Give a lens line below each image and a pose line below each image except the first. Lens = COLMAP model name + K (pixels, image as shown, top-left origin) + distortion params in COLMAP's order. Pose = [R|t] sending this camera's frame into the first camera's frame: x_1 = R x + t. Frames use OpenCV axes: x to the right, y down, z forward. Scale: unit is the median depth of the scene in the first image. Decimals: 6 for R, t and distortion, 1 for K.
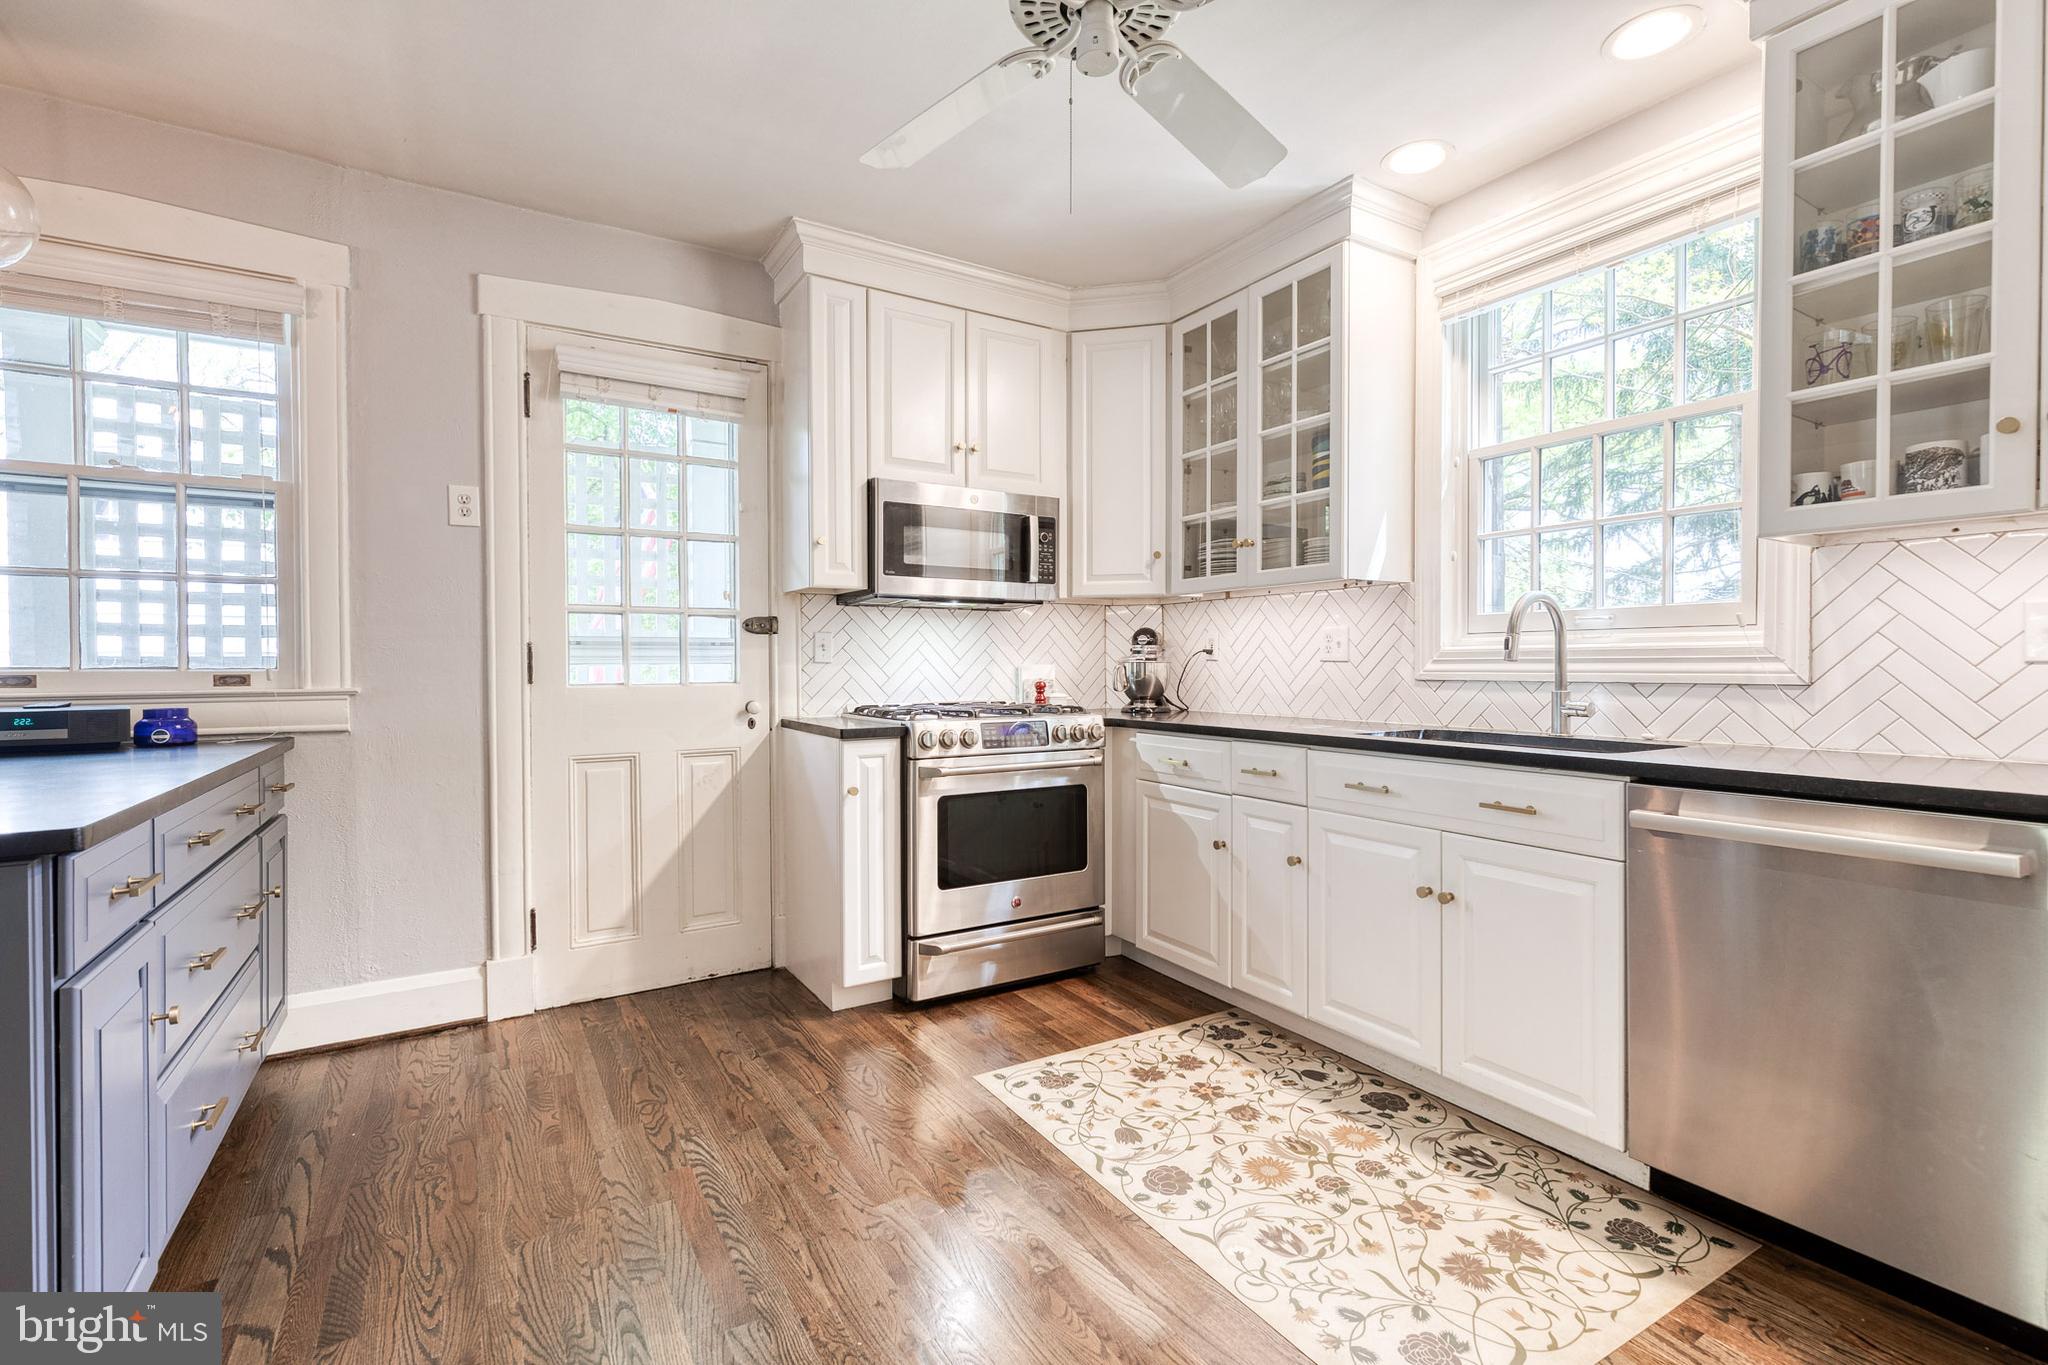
lens RADIAL K [[925.2, 0, 1039.3], [0, 925.2, 676.3], [0, 0, 1]] dist [0.010512, -0.000114]
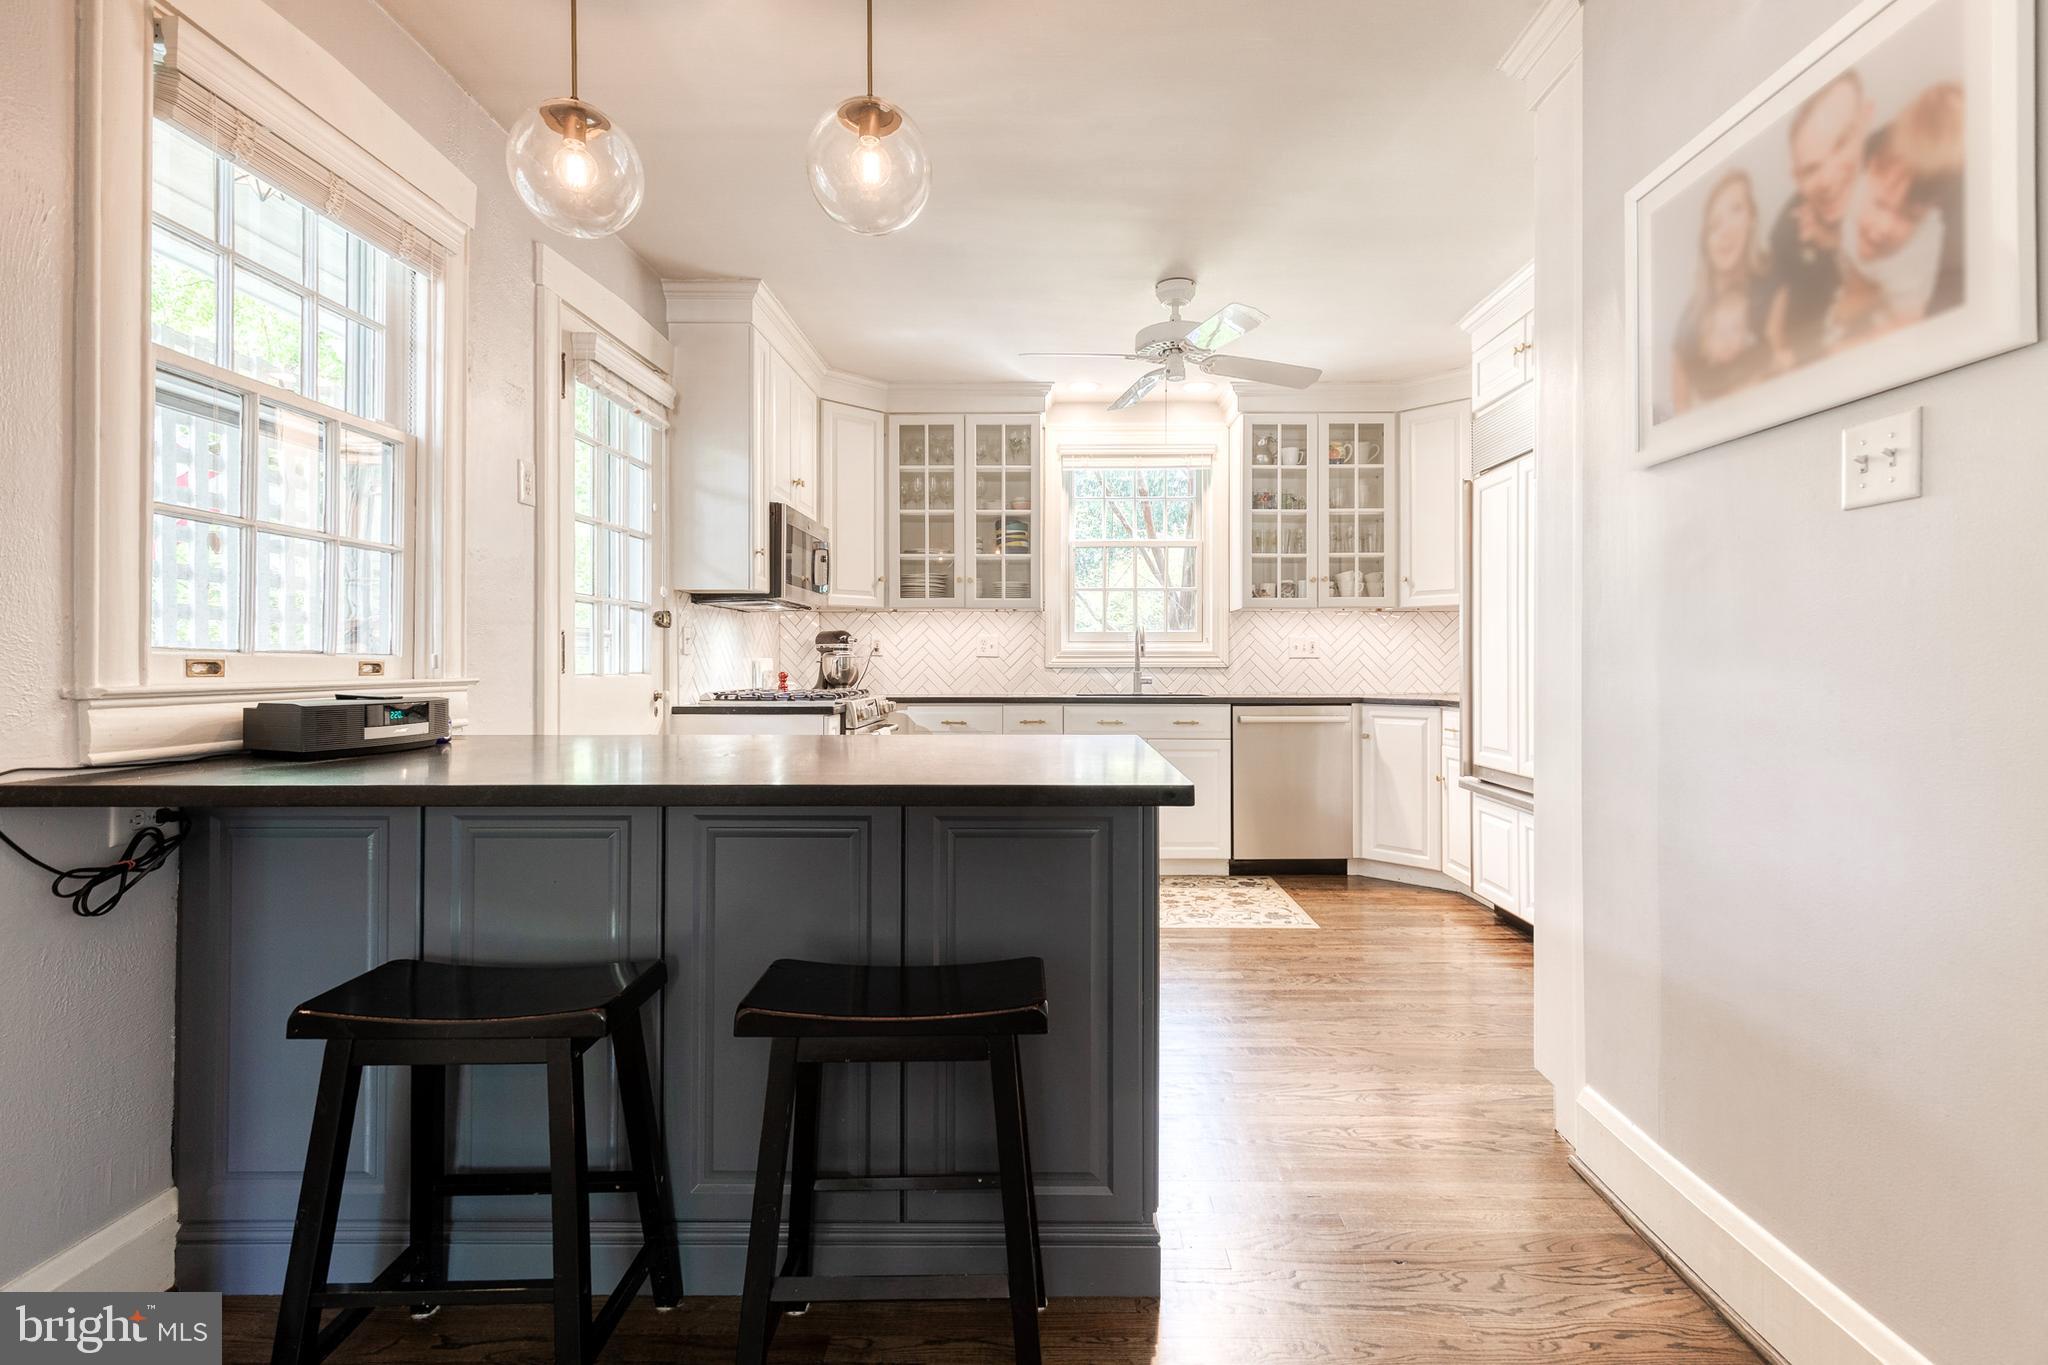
lens RADIAL K [[949.1, 0, 1055.7], [0, 949.1, 658.0], [0, 0, 1]] dist [0.002535, 0.000940]
pose [[0.532392, 0.006440, 0.846474, -1.031969], [0.010848, 0.999837, -0.014429, 0.010879], [-0.846429, 0.016864, 0.532235, 0.037119]]
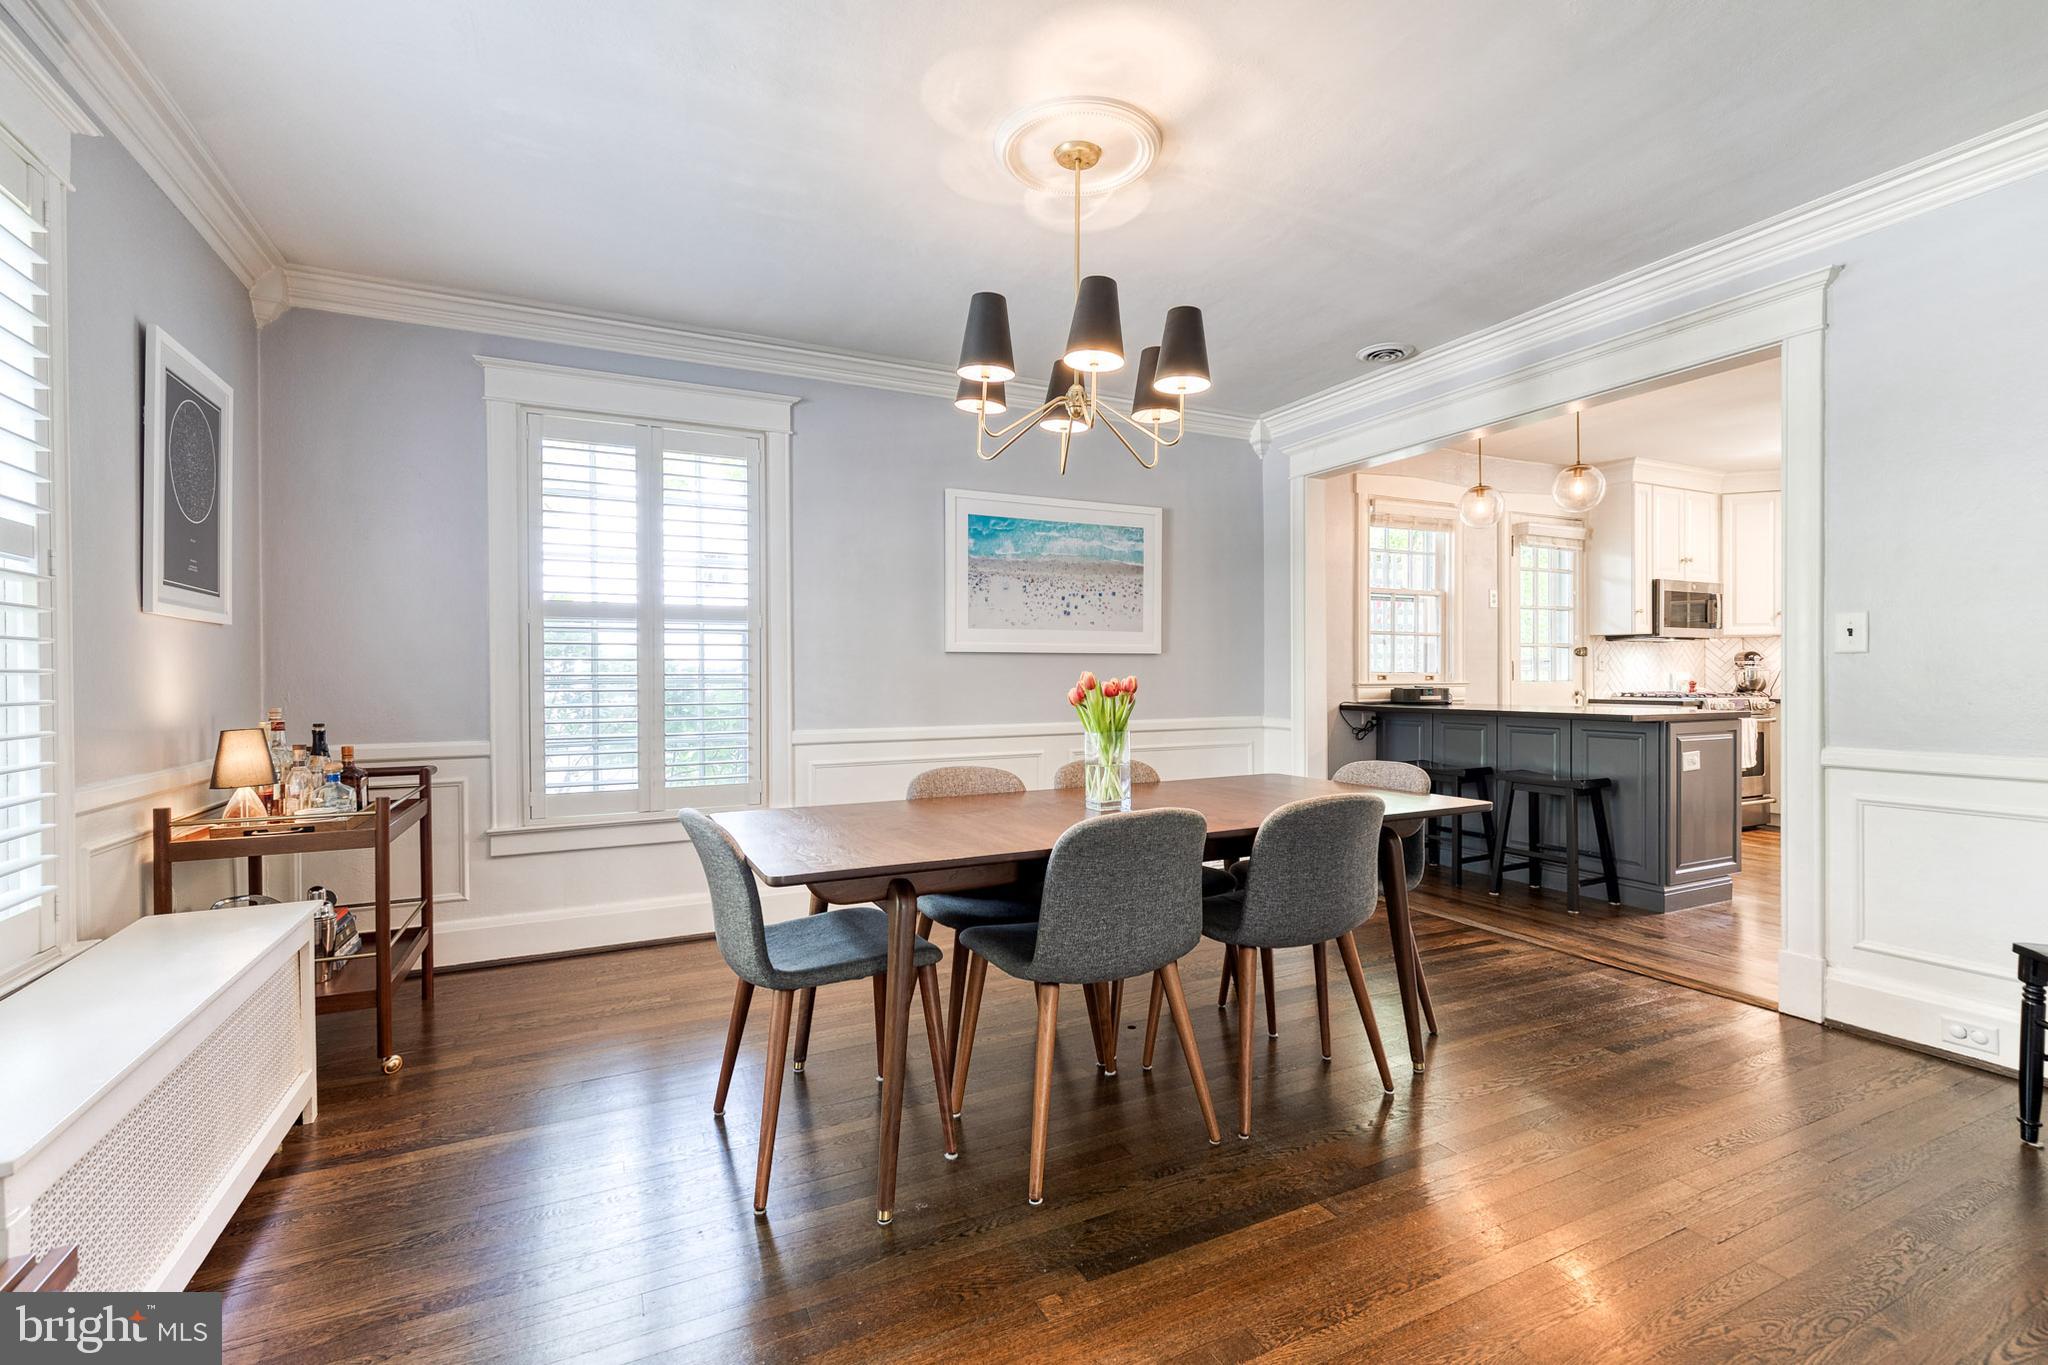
lens RADIAL K [[915.0, 0, 1041.8], [0, 915.0, 682.7], [0, 0, 1]] dist [0.009143, -0.000636]
pose [[0.995157, -0.001187, -0.098294, -1.323027], [0.000420, 0.999969, -0.007832, 0.027476], [0.098300, 0.007753, 0.995127, -1.132772]]
